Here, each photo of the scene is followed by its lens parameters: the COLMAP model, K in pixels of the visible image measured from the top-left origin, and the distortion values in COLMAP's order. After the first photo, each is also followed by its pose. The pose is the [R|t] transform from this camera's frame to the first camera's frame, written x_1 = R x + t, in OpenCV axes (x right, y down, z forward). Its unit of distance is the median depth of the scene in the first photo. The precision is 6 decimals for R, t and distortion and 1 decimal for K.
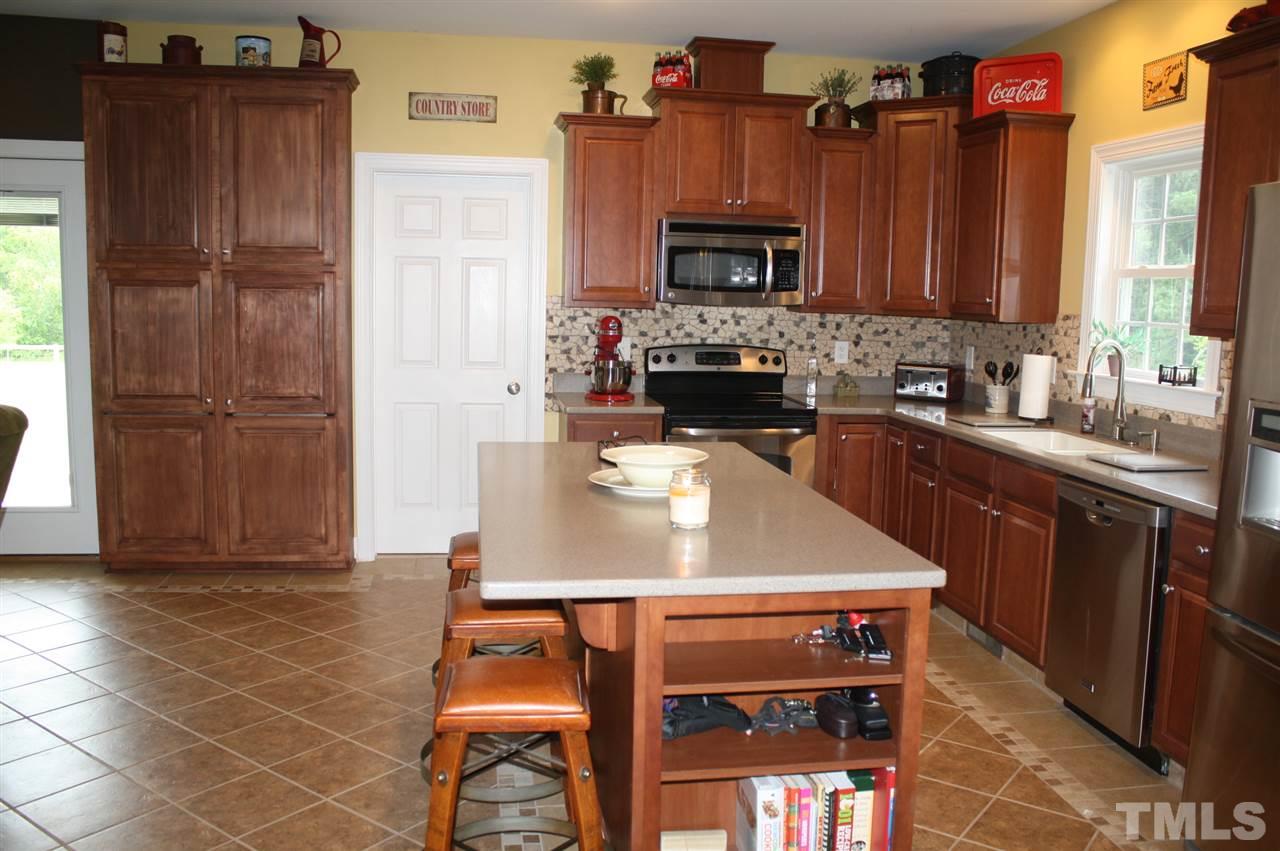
lens RADIAL K [[1084.4, 0, 644.4], [0, 1084.4, 437.9], [0, 0, 1]] dist [-0.169467, 0.155322]
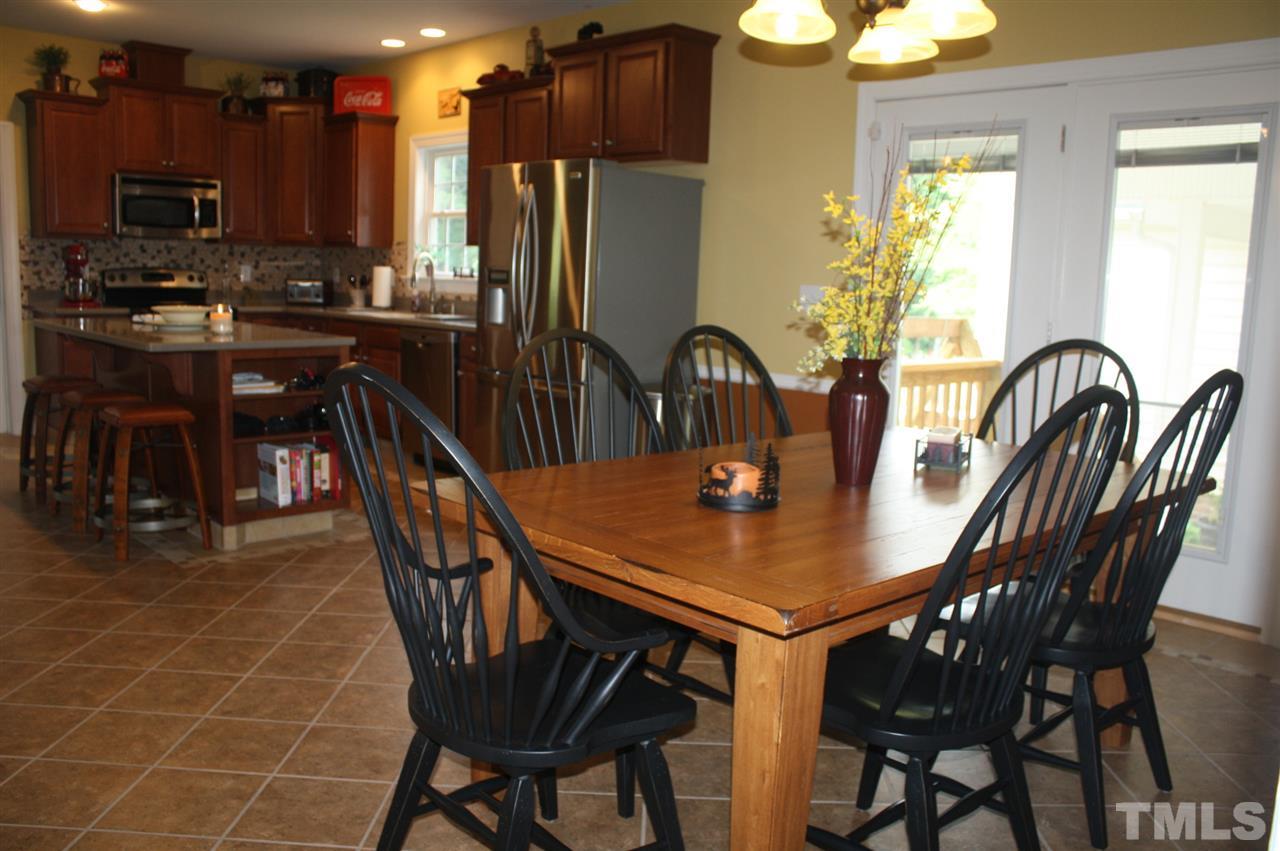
lens RADIAL K [[1084.4, 0, 644.4], [0, 1084.4, 437.9], [0, 0, 1]] dist [-0.169467, 0.155322]
pose [[0.823424, -0.080018, 0.561756, -0.198739], [0.060358, 0.996742, 0.053504, 0.100732], [-0.564207, -0.010150, 0.825571, -0.477949]]
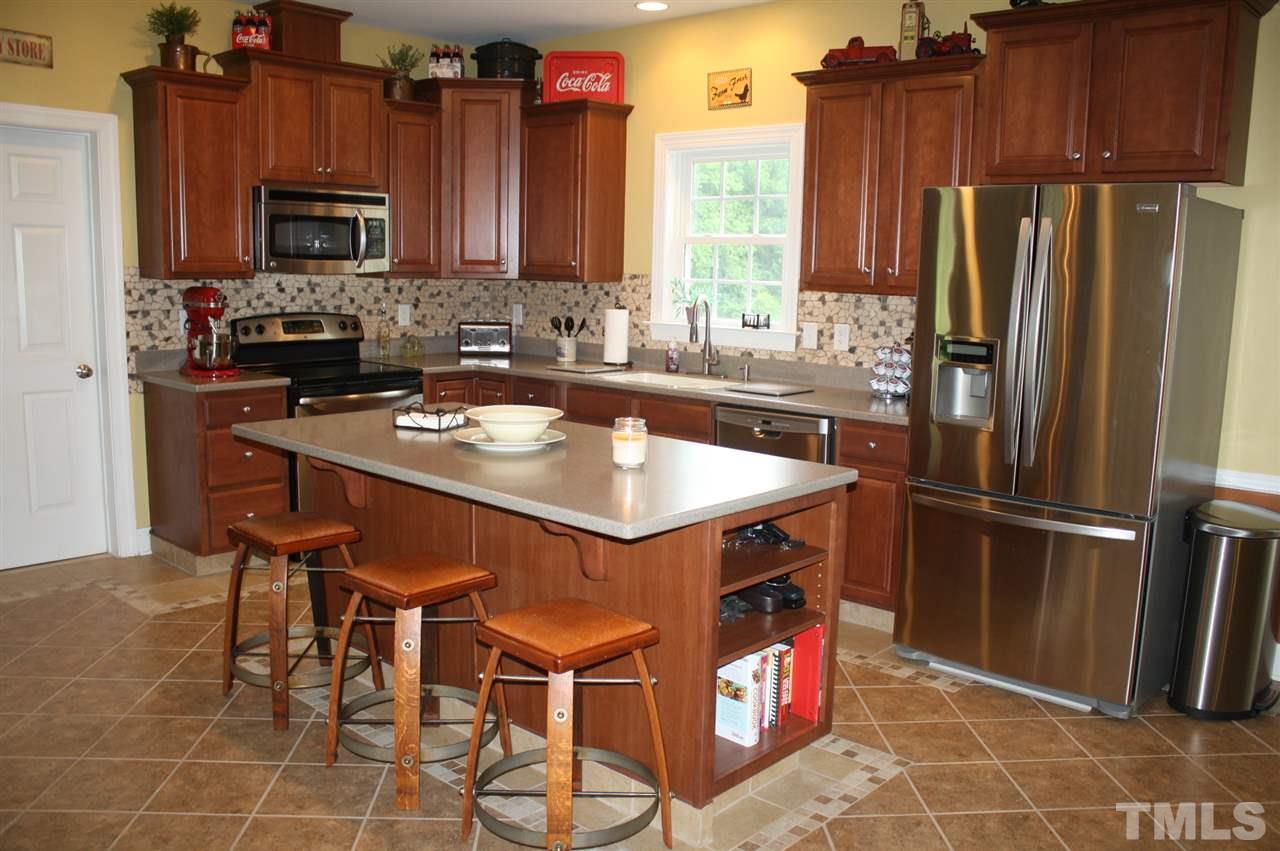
lens RADIAL K [[1084.4, 0, 644.4], [0, 1084.4, 437.9], [0, 0, 1]] dist [-0.169467, 0.155322]
pose [[0.782560, -0.104579, 0.613729, -0.314552], [0.080579, 0.994513, 0.066718, -0.012197], [-0.617338, -0.002757, 0.786693, 0.033100]]
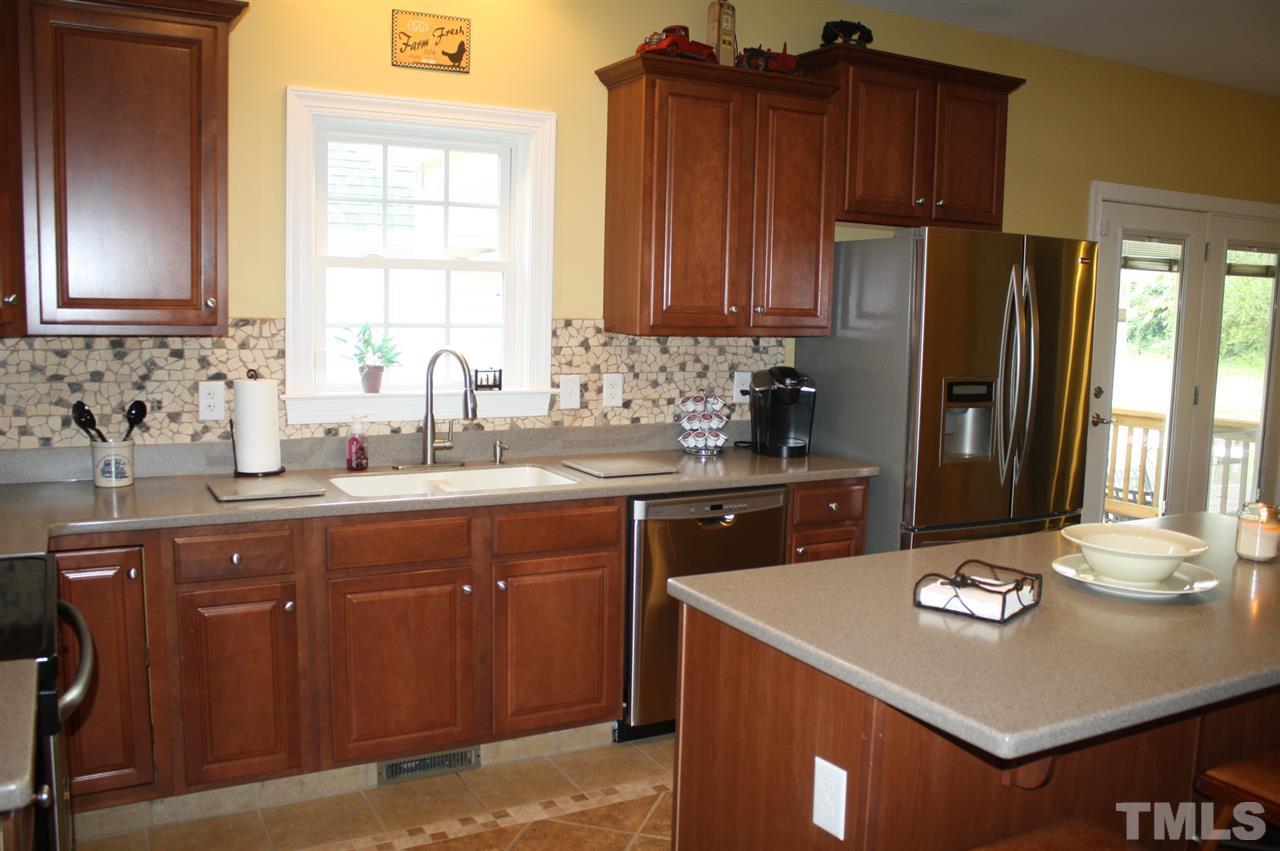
lens RADIAL K [[1084.4, 0, 644.4], [0, 1084.4, 437.9], [0, 0, 1]] dist [-0.169467, 0.155322]
pose [[-0.333847, -0.146361, 0.931195, -0.312331], [0.098642, 0.977024, 0.188929, -0.128641], [-0.937452, 0.154928, -0.311739, 0.867917]]
